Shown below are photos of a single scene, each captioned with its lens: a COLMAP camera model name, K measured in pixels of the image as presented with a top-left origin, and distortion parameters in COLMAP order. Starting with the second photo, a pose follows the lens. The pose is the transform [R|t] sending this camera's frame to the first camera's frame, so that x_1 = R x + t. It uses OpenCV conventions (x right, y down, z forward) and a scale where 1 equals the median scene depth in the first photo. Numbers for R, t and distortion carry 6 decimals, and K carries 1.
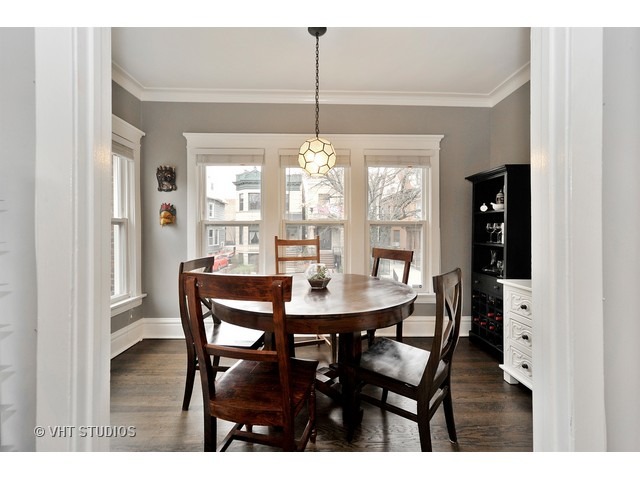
lens RADIAL K [[267.4, 0, 319.1], [0, 267.4, 233.1], [0, 0, 1]] dist [-0.000557, -0.000090]
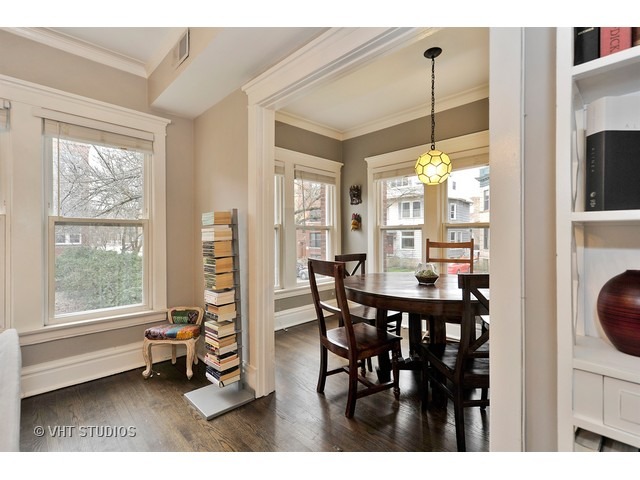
lens RADIAL K [[294.6, 0, 320.0], [0, 294.6, 240.0], [0, 0, 1]] dist [0.000323, 0.000059]
pose [[0.646217, 0.005651, -0.763132, 0.435426], [0.003840, 0.999936, 0.010656, 0.004407], [0.763144, -0.009816, 0.646154, -0.082904]]
